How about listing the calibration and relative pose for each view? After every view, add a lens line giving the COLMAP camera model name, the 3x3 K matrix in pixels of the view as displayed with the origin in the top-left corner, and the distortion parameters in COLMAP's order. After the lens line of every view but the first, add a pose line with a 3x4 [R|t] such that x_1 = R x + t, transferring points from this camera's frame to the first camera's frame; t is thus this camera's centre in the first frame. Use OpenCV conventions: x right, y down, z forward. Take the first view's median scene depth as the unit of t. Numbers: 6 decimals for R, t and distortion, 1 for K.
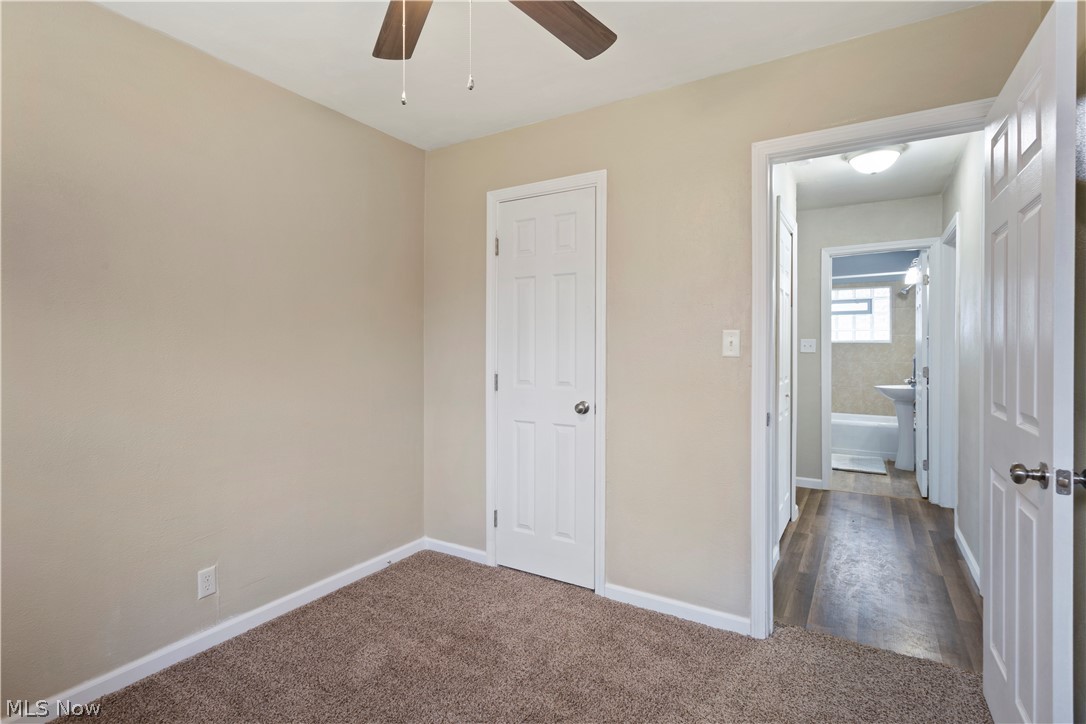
lens RADIAL K [[523.8, 0, 543.8], [0, 523.8, 357.2], [0, 0, 1]] dist [0.002250, -0.001244]
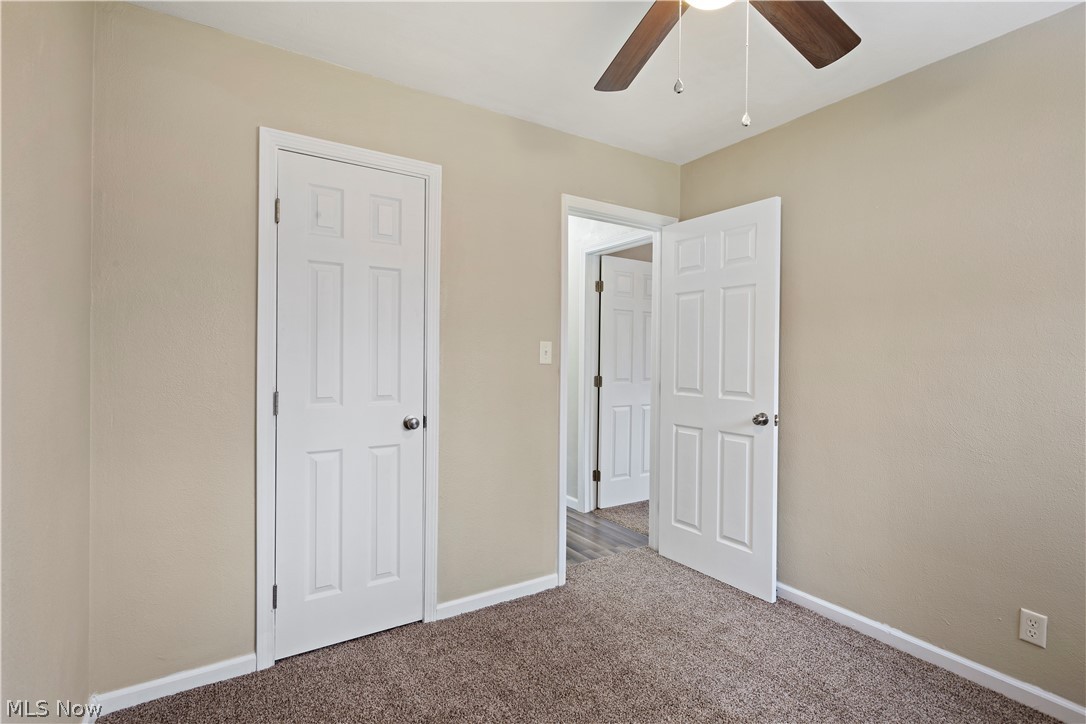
lens RADIAL K [[523.8, 0, 542.0], [0, 523.8, 357.9], [0, 0, 1]] dist [0.002250, -0.001244]
pose [[0.437593, -0.009116, 0.899127, -0.630032], [0.000490, 0.999951, 0.009900, -0.022460], [-0.899173, -0.003892, 0.437576, 0.412998]]
